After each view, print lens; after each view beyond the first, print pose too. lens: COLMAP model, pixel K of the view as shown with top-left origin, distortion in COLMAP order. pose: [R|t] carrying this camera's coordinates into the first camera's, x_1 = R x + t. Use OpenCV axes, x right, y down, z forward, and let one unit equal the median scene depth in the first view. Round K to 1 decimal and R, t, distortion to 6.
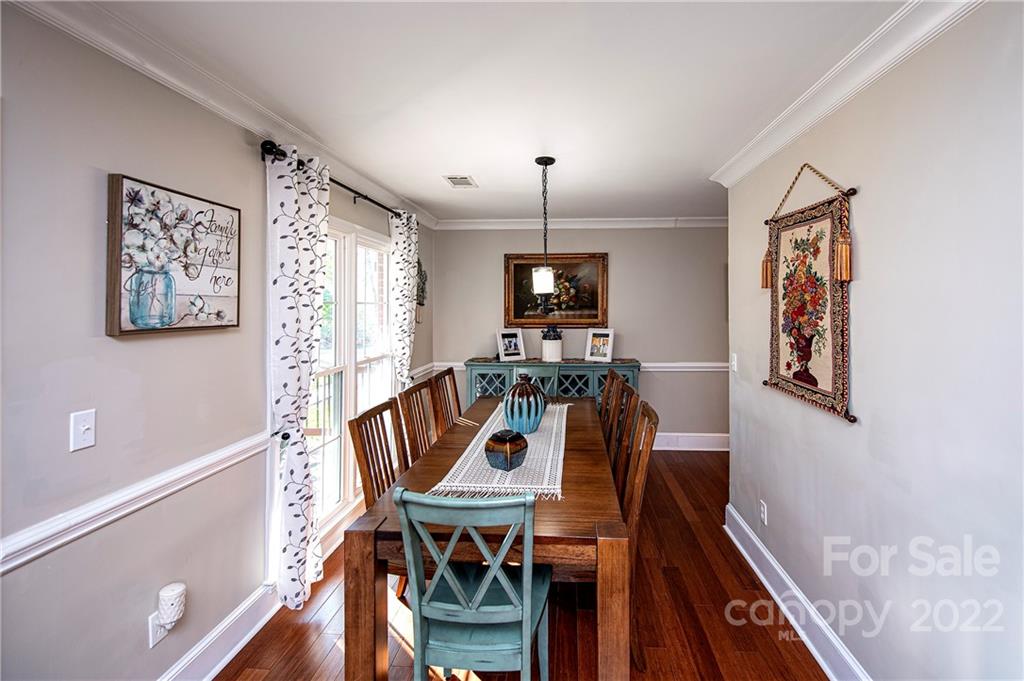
lens RADIAL K [[444.4, 0, 553.0], [0, 444.4, 300.9], [0, 0, 1]] dist [0.002301, 0.000169]
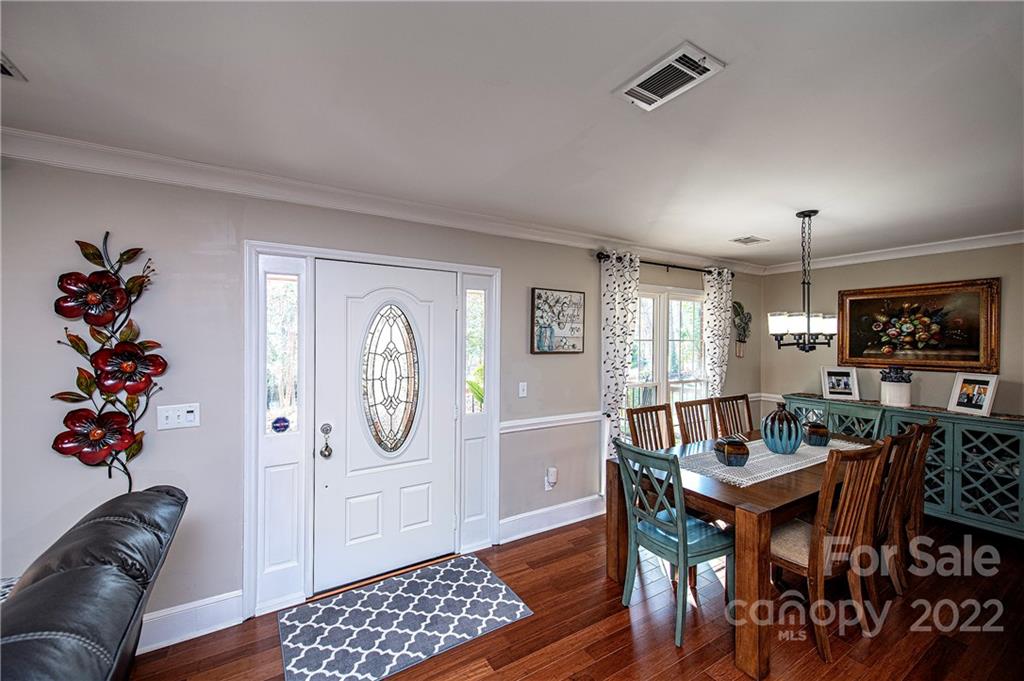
lens RADIAL K [[412.8, 0, 514.9], [0, 412.8, 331.9], [0, 0, 1]] dist [-0.000634, -0.000164]
pose [[0.558077, -0.010467, -0.829723, 0.487402], [0.000479, 0.999924, -0.012292, -0.008518], [0.829789, 0.006463, 0.558039, -0.202144]]
